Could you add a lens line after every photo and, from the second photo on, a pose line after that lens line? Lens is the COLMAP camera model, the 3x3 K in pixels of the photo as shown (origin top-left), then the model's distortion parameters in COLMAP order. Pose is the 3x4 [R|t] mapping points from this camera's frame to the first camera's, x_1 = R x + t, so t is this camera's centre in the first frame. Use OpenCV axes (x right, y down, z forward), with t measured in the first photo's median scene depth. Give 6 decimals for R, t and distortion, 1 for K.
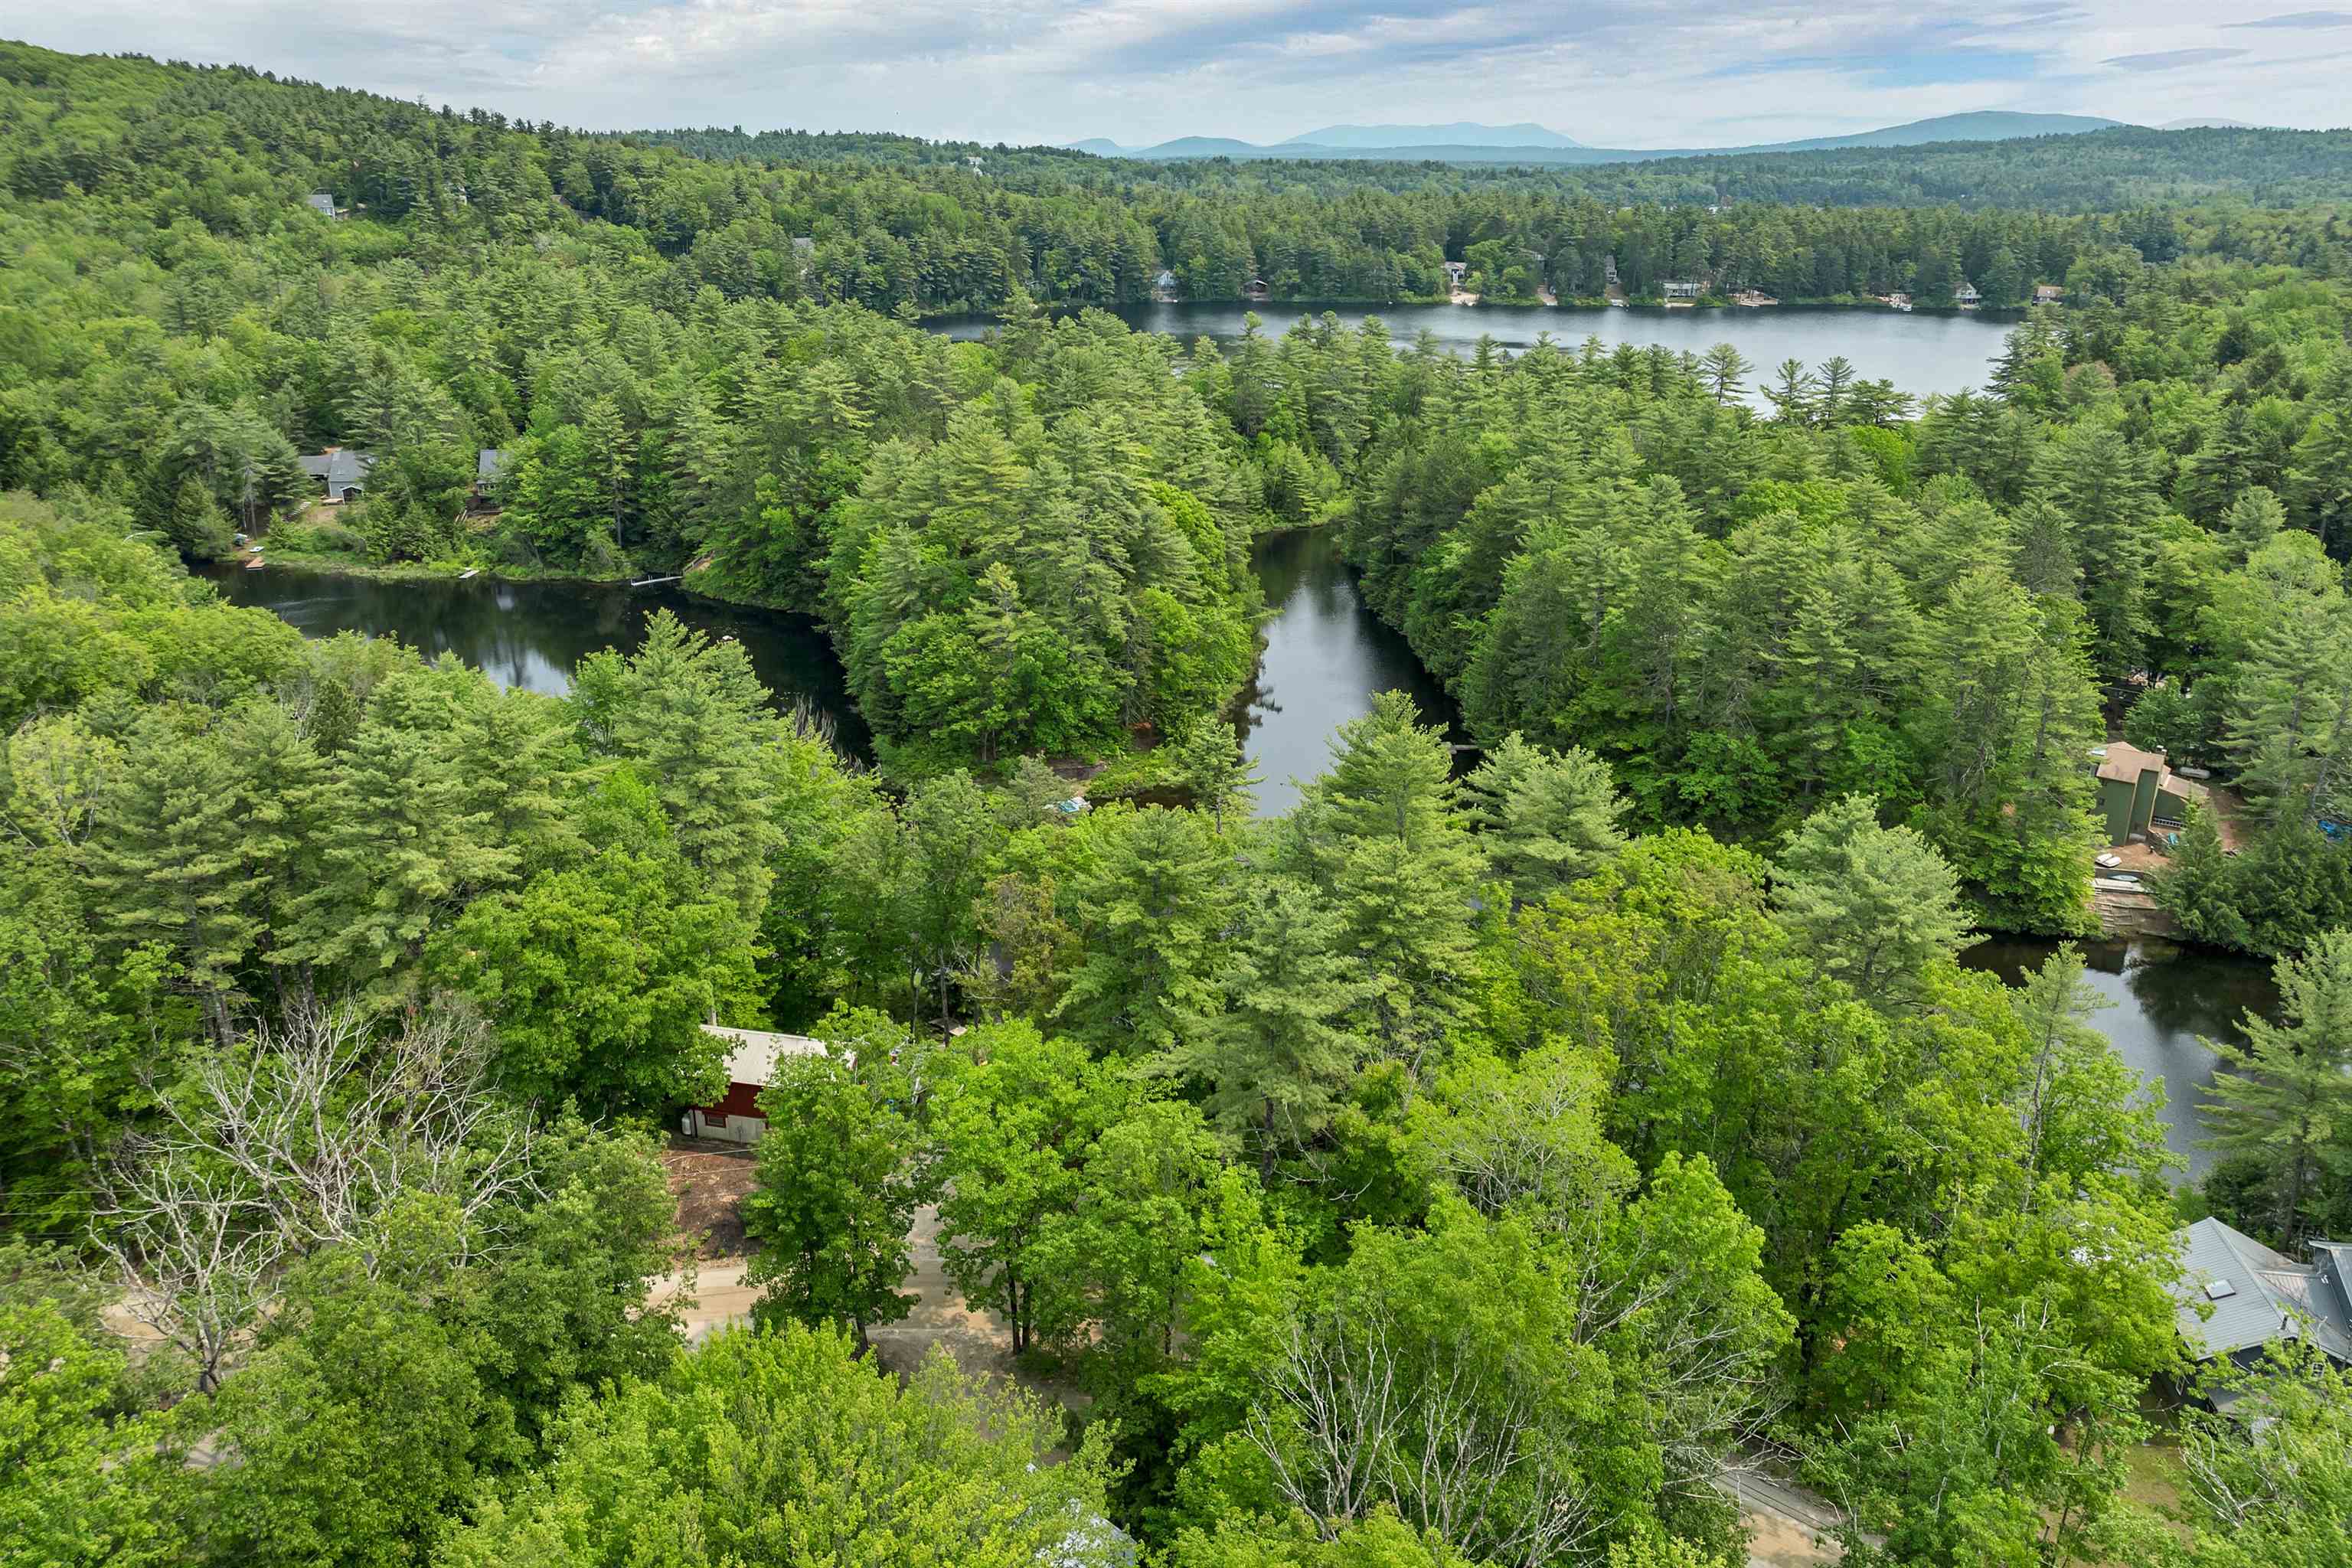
lens RADIAL K [[1620.7, 0, 1176.0], [0, 1620.7, 784.0], [0, 0, 1]] dist [0.007551, 0.001439]
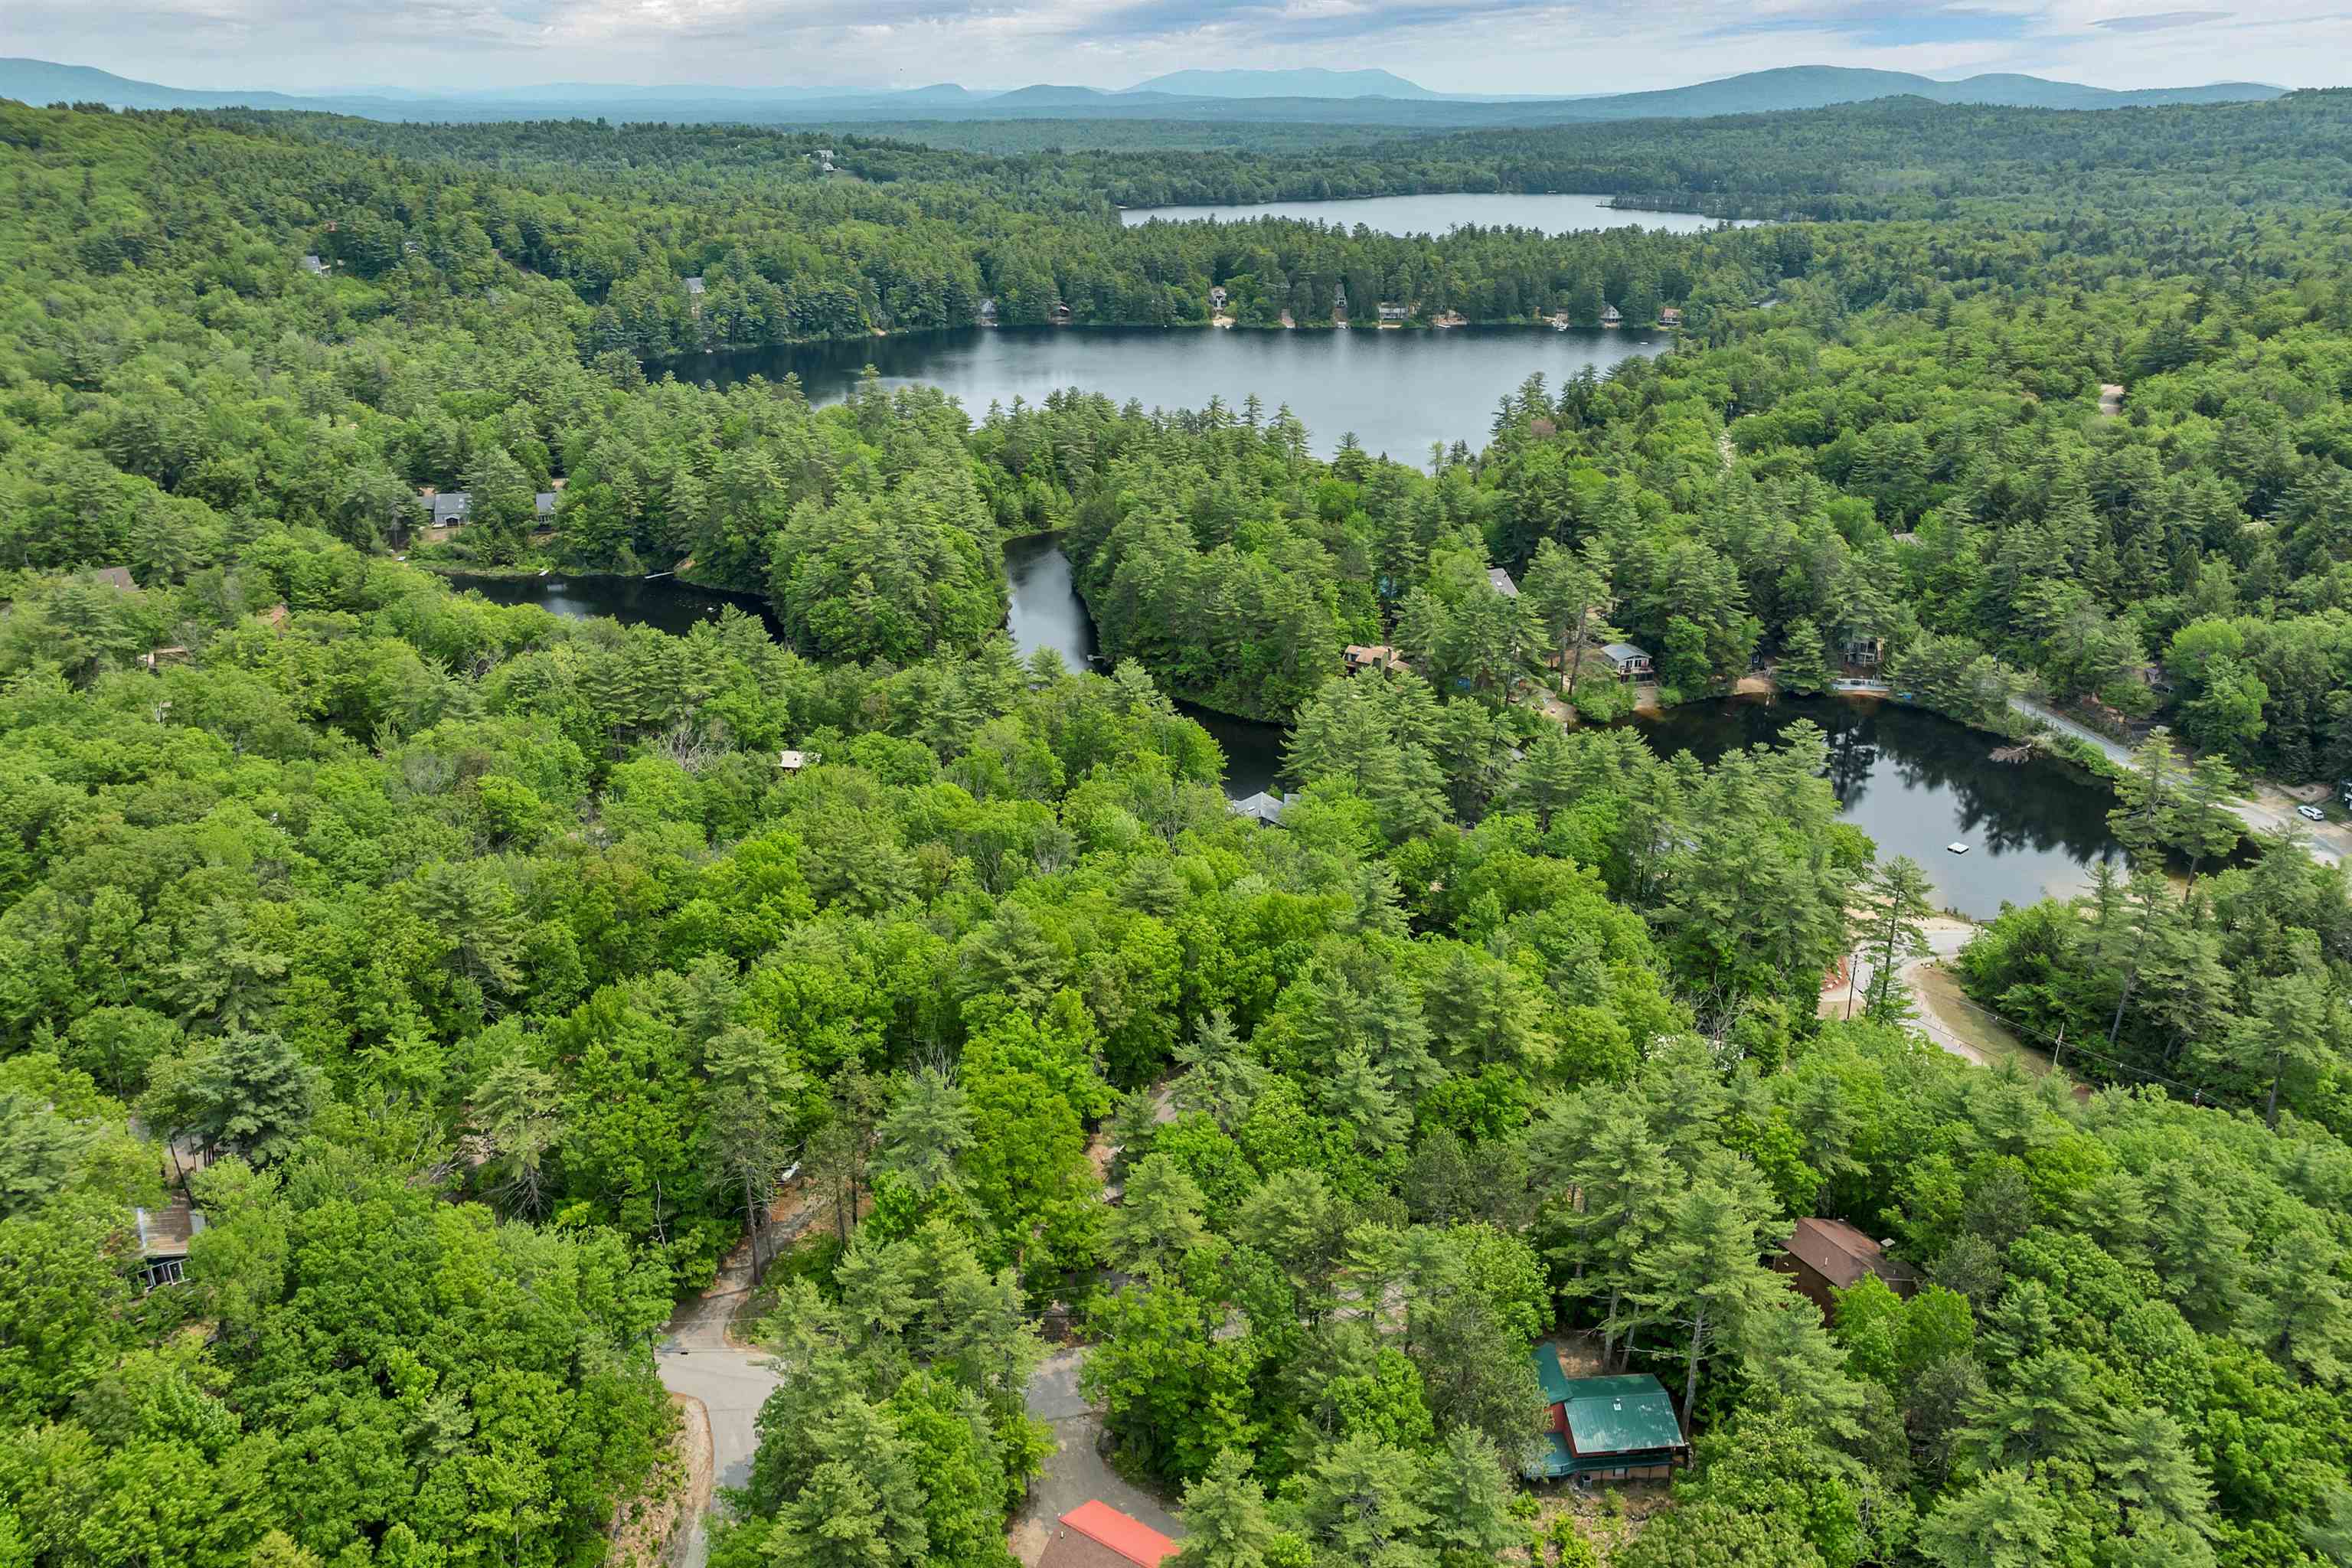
lens RADIAL K [[1657.5, 0, 1176.0], [0, 1657.5, 784.0], [0, 0, 1]] dist [-0.004244, -0.002753]
pose [[0.996747, -0.028024, 0.075571, 0.072911], [0.025657, 0.999155, 0.032106, 0.045931], [-0.076407, -0.030063, 0.996623, -0.690752]]
